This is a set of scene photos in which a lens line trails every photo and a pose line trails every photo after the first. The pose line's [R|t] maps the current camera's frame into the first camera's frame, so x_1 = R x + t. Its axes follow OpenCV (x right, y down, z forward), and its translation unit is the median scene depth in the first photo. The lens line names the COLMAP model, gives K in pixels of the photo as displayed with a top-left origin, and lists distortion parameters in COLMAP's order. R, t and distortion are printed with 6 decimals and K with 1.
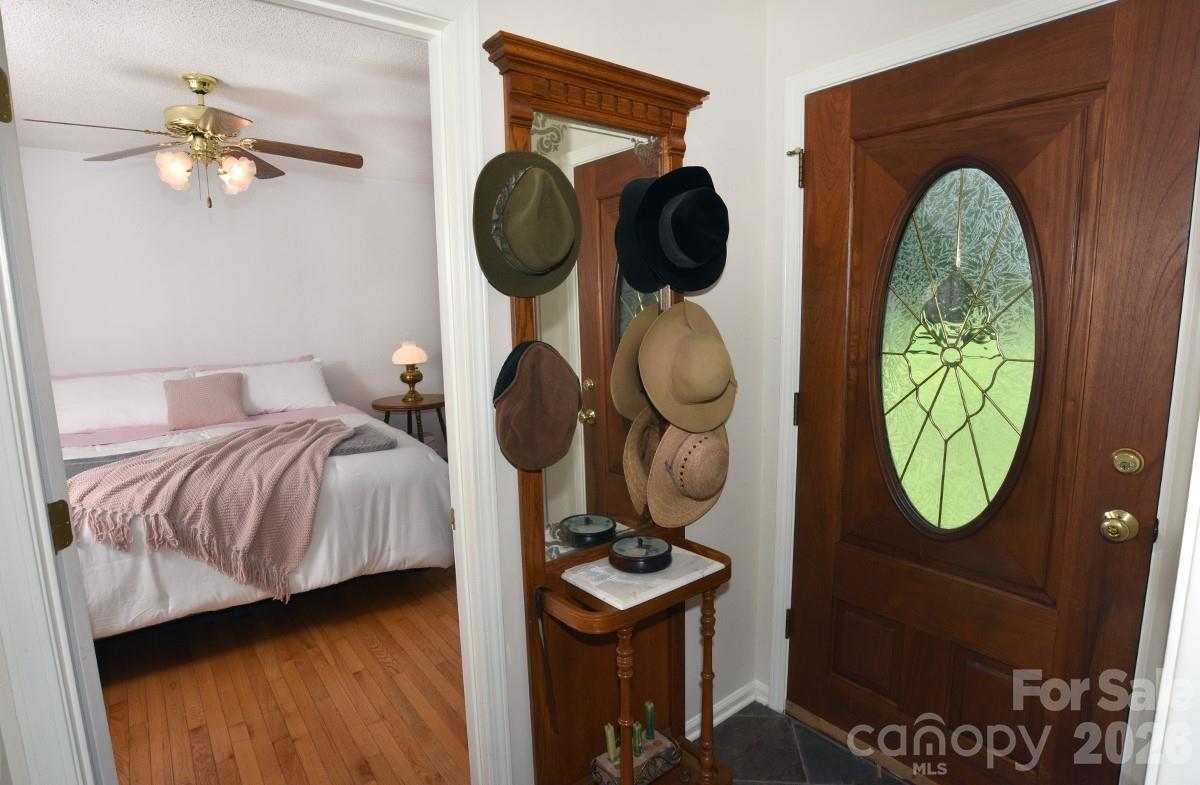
lens RADIAL K [[616.9, 0, 595.8], [0, 616.9, 390.6], [0, 0, 1]] dist [-0.052584, 0.013482]
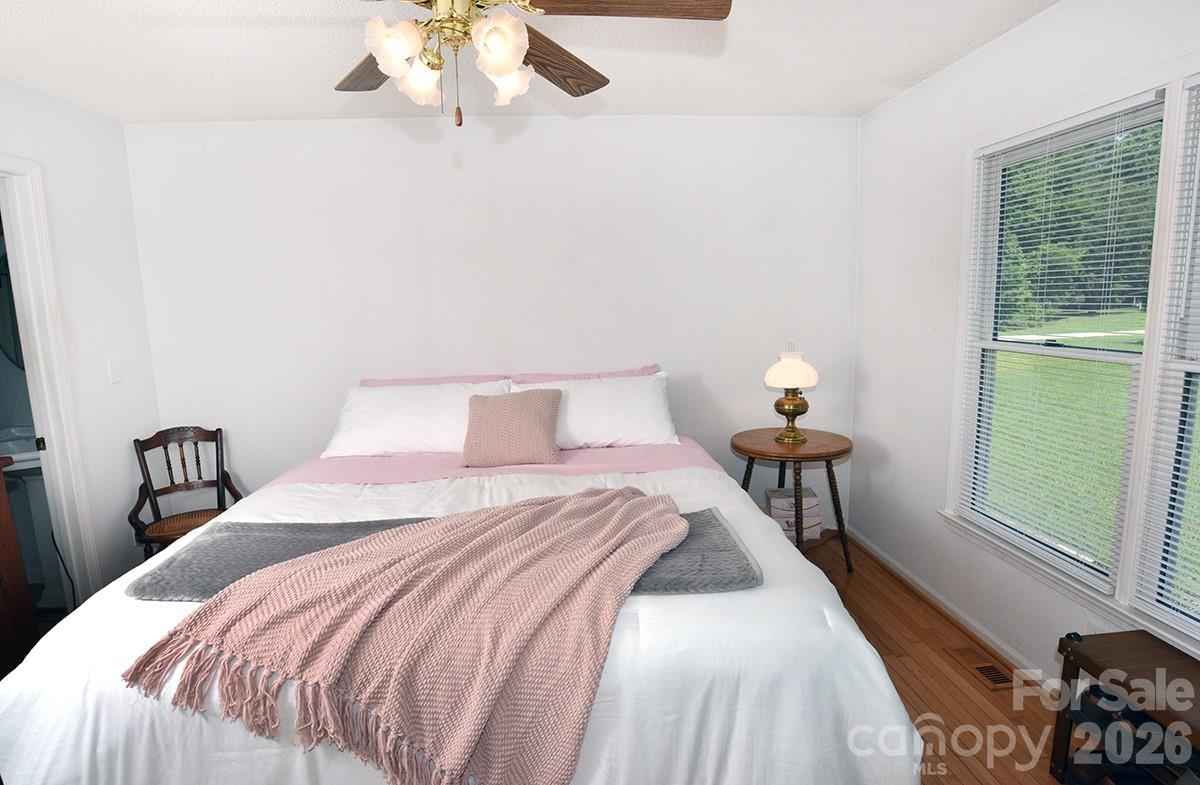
lens RADIAL K [[616.9, 0, 592.6], [0, 616.9, 391.5], [0, 0, 1]] dist [-0.052584, 0.013482]
pose [[0.829834, 0.078955, -0.552396, -0.182297], [-0.068829, 0.996863, 0.039086, -0.079233], [0.553749, 0.005586, 0.832665, 0.527296]]
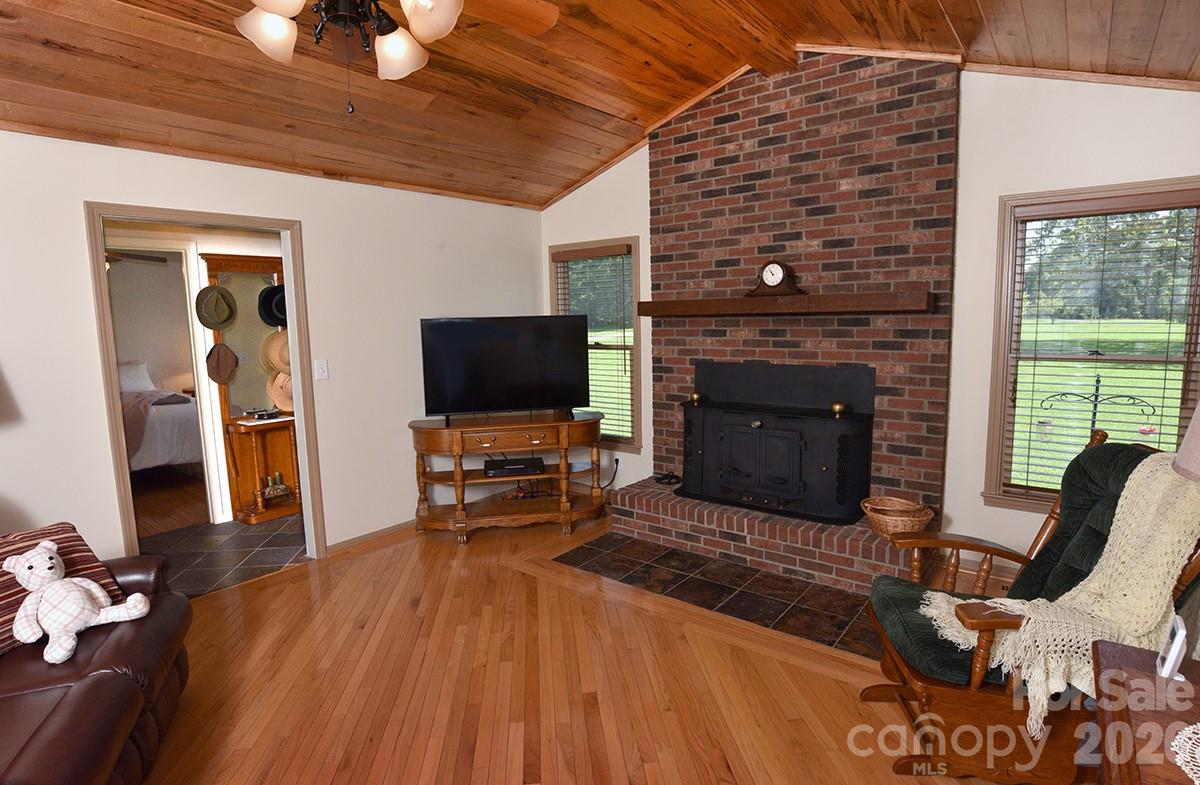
lens RADIAL K [[616.9, 0, 593.8], [0, 616.9, 394.0], [0, 0, 1]] dist [-0.052584, 0.013482]
pose [[0.973283, -0.035399, 0.226863, 1.800828], [0.041705, 0.998864, -0.023062, 0.566831], [-0.225789, 0.031907, 0.973654, -4.218546]]
